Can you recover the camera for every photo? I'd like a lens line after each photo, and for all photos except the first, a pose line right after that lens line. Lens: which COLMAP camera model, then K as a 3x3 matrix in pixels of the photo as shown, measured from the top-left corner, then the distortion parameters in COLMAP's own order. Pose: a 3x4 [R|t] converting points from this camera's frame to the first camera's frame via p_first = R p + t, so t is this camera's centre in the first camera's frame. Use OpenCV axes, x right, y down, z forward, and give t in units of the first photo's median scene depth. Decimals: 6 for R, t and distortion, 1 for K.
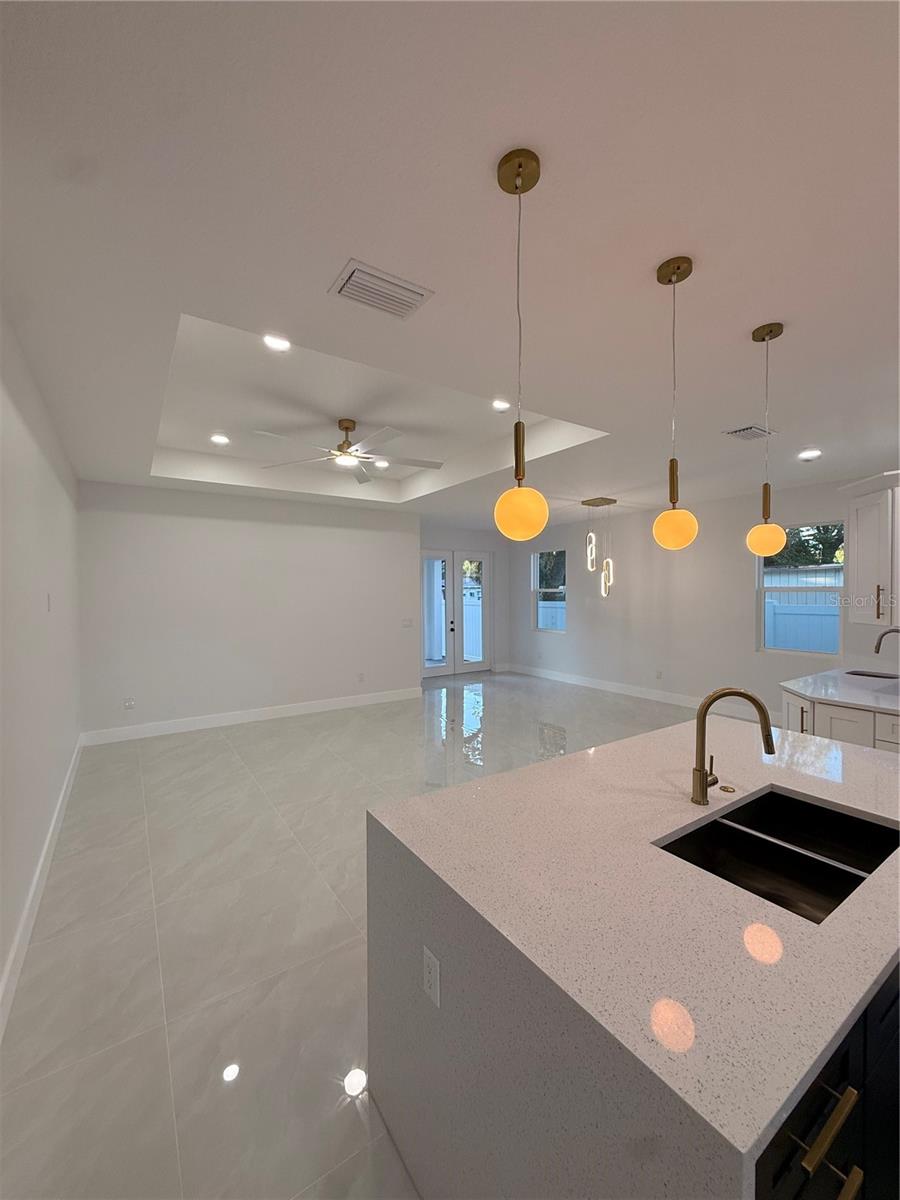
lens RADIAL K [[489.3, 0, 448.4], [0, 489.3, 609.4], [0, 0, 1]] dist [0.006313, -0.001003]
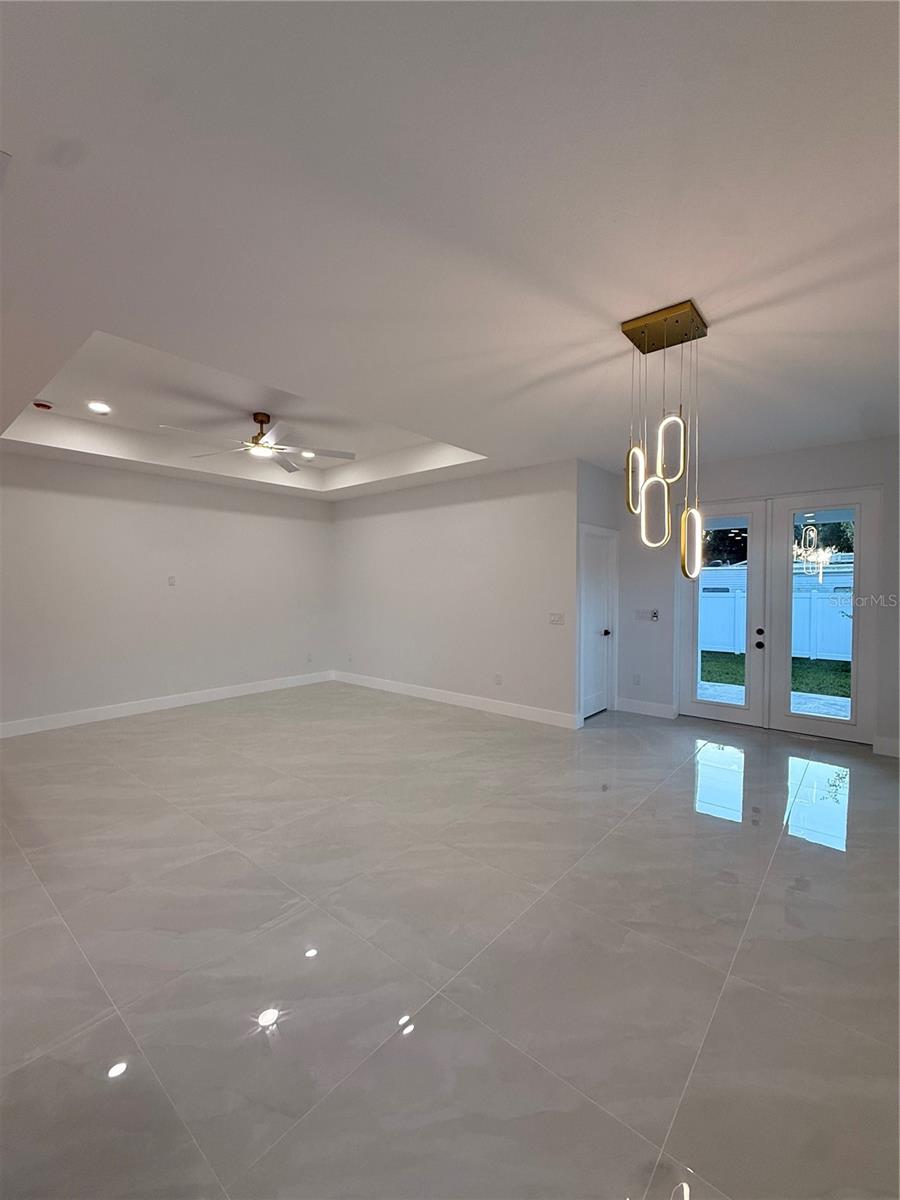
lens RADIAL K [[489.3, 0, 440.7], [0, 489.3, 606.3], [0, 0, 1]] dist [0.006313, -0.001003]
pose [[0.263531, 0.052870, -0.963201, 0.532518], [-0.031130, 0.998443, 0.046287, -0.018283], [0.964149, 0.017786, 0.264766, 0.609828]]
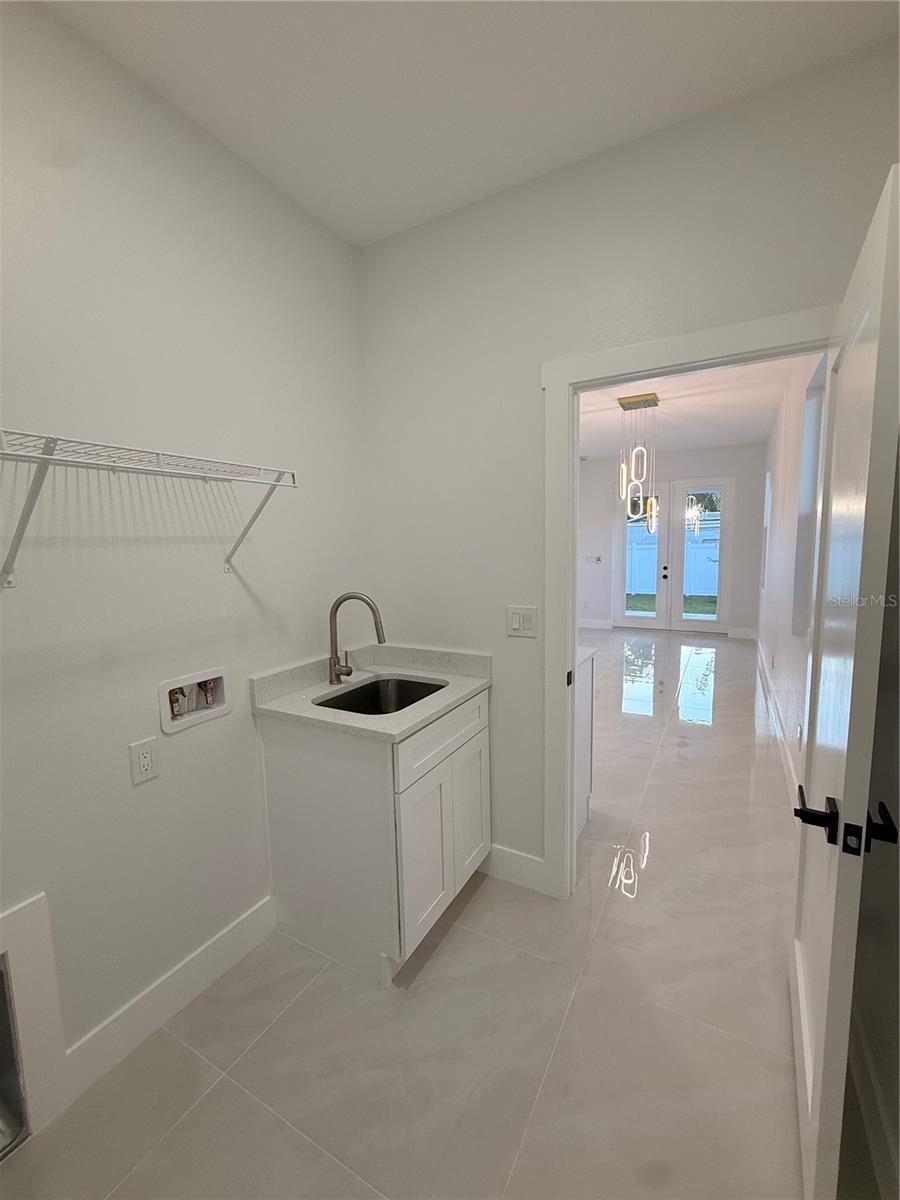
lens RADIAL K [[489.3, 0, 440.5], [0, 489.3, 600.5], [0, 0, 1]] dist [0.006313, -0.001003]
pose [[0.436236, 0.115815, -0.892348, 0.717794], [-0.020210, 0.992693, 0.118959, -0.012184], [0.899605, -0.033860, 0.435389, 0.337340]]
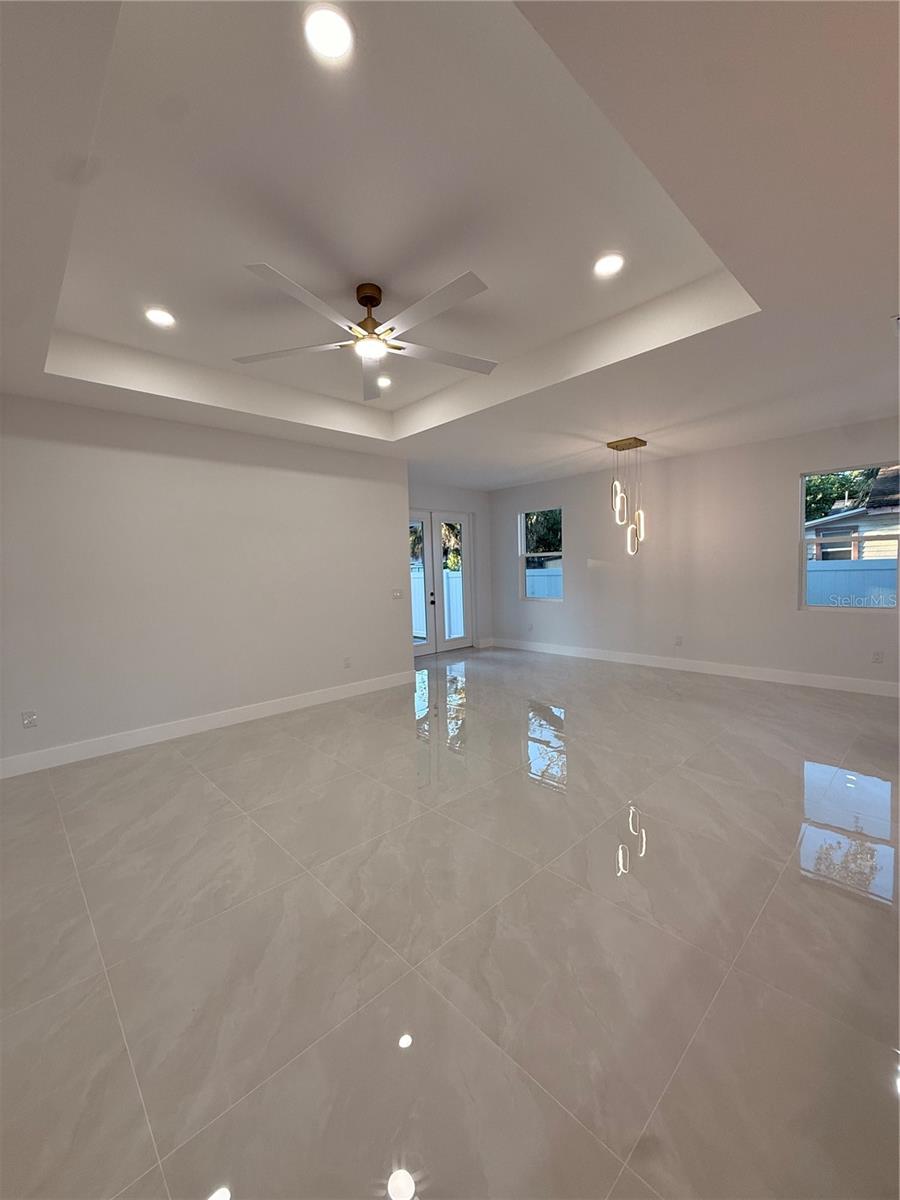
lens RADIAL K [[489.3, 0, 451.5], [0, 489.3, 608.5], [0, 0, 1]] dist [0.006313, -0.001003]
pose [[0.985857, -0.037710, 0.163288, -0.122344], [0.030663, 0.998495, 0.045465, 0.016553], [-0.164757, -0.039815, 0.985530, 0.161998]]
